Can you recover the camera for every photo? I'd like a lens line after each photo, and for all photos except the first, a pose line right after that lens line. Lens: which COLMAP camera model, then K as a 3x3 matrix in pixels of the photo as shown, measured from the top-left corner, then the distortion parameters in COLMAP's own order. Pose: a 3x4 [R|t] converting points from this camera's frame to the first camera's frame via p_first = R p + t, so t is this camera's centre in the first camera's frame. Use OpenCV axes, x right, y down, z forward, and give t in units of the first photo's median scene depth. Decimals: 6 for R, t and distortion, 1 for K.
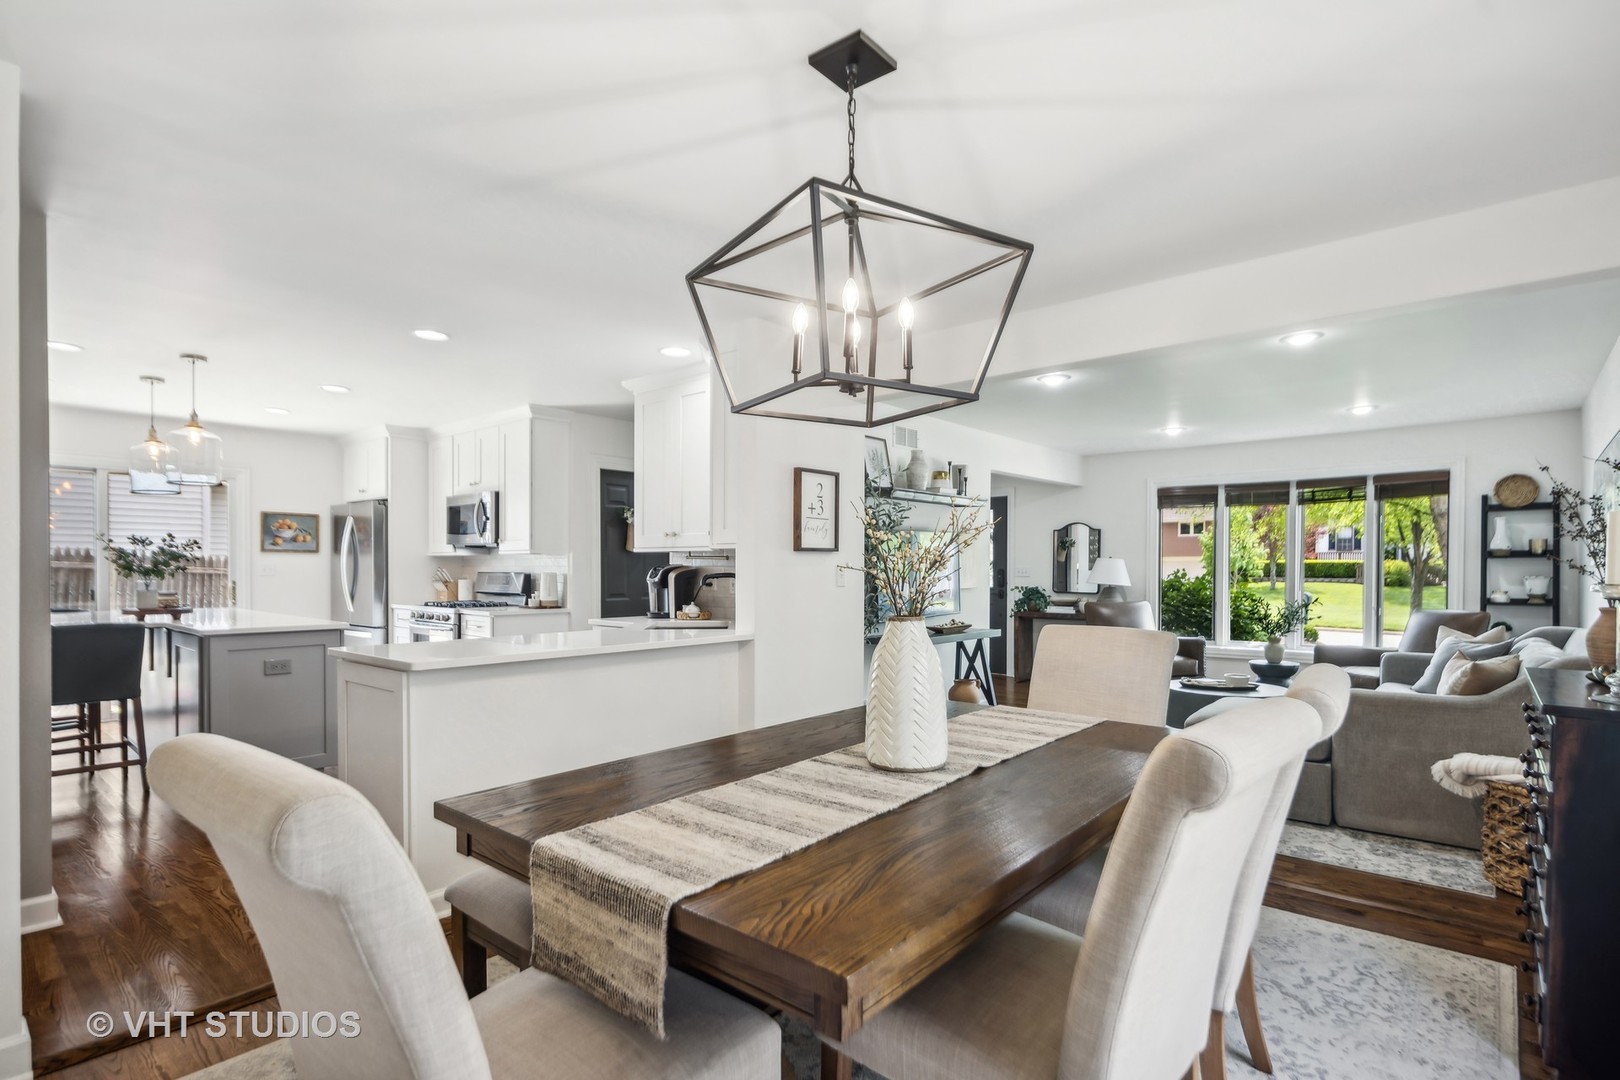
lens RADIAL K [[802.7, 0, 806.1], [0, 802.7, 573.2], [0, 0, 1]] dist [0.002797, -0.001426]
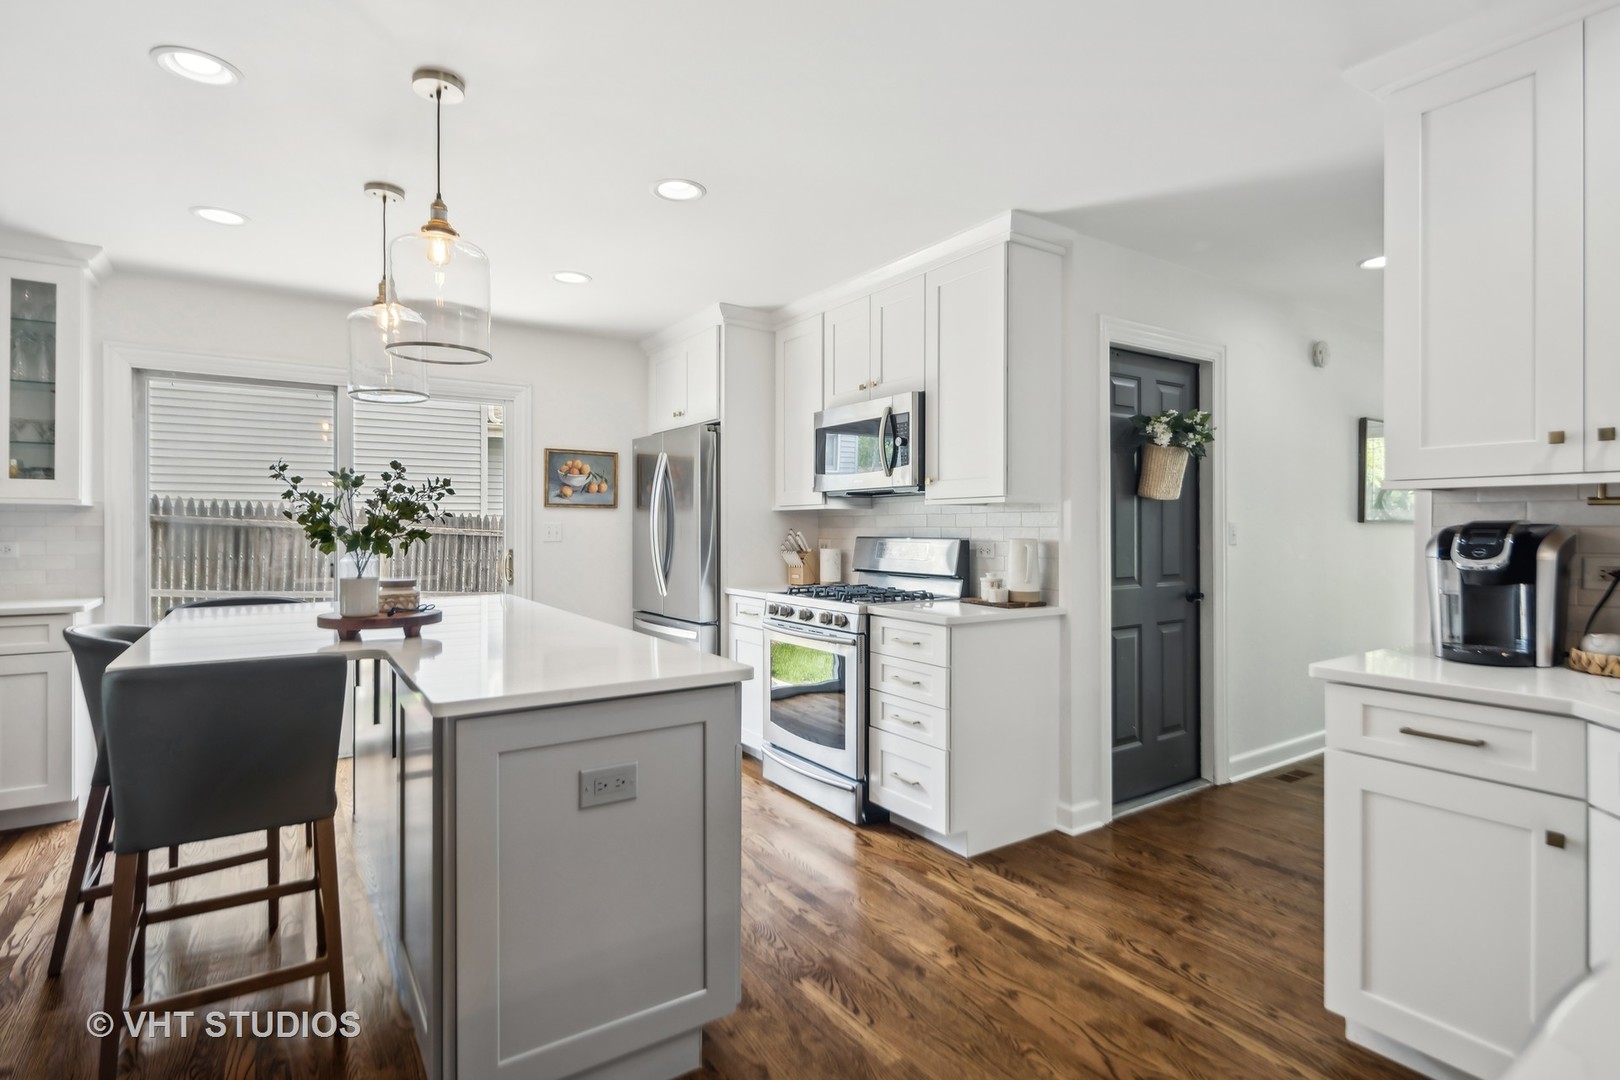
lens RADIAL K [[802.7, 0, 803.7], [0, 802.7, 529.2], [0, 0, 1]] dist [0.002797, -0.001426]
pose [[0.964378, -0.001831, -0.264521, -0.279171], [0.000805, 0.999992, -0.003988, -0.004684], [0.264526, 0.003633, 0.964372, 0.390490]]
